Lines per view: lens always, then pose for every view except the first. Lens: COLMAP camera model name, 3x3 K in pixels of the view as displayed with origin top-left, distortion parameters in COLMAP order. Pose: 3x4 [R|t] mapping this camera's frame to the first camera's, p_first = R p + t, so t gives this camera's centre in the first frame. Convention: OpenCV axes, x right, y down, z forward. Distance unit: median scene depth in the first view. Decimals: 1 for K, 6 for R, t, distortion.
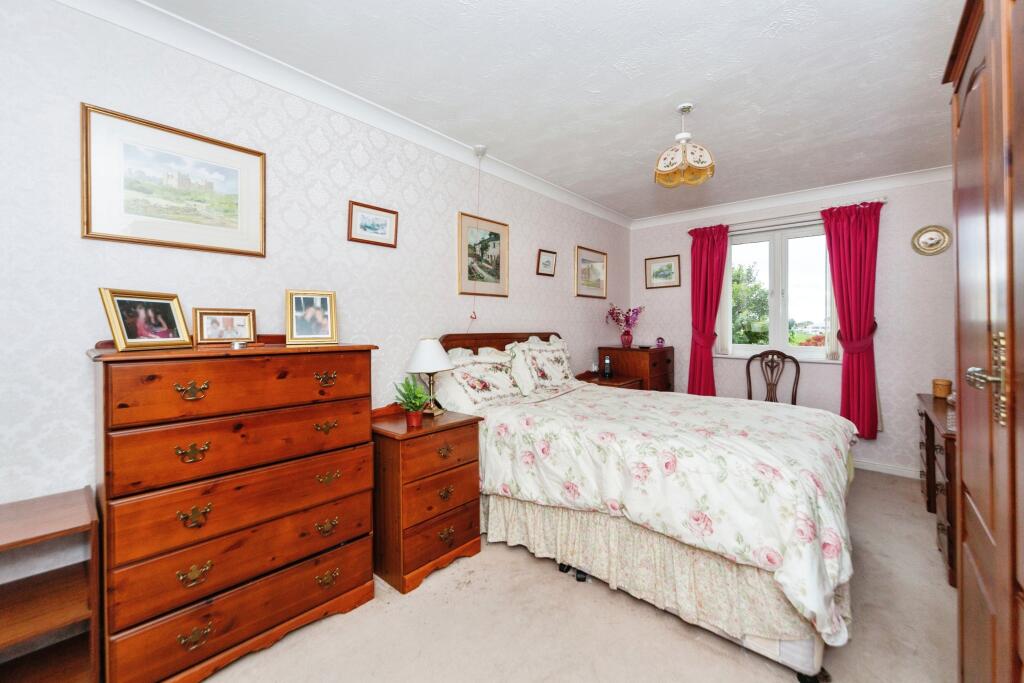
lens RADIAL K [[401.9, 0, 514.5], [0, 401.9, 323.6], [0, 0, 1]] dist [0.000437, 0.000093]
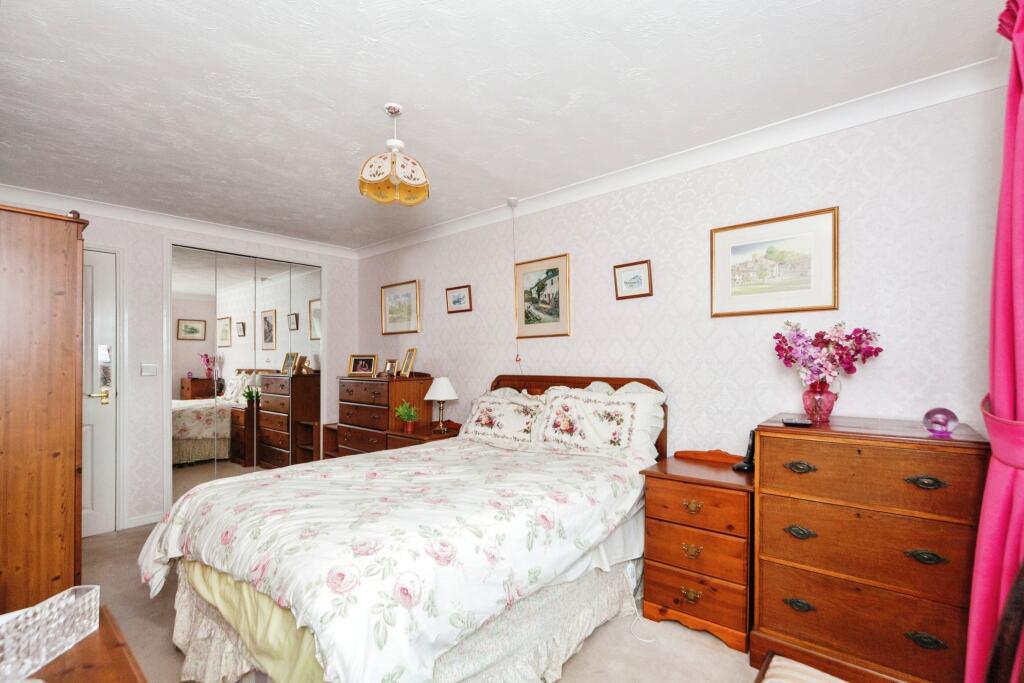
lens RADIAL K [[439.9, 0, 514.7], [0, 439.9, 366.5], [0, 0, 1]] dist [0.000193, -0.000005]
pose [[0.045684, -0.000018, -0.998956, 1.003444], [0.002375, 0.999997, 0.000090, 0.001094], [0.998953, -0.002376, 0.045684, 0.894512]]
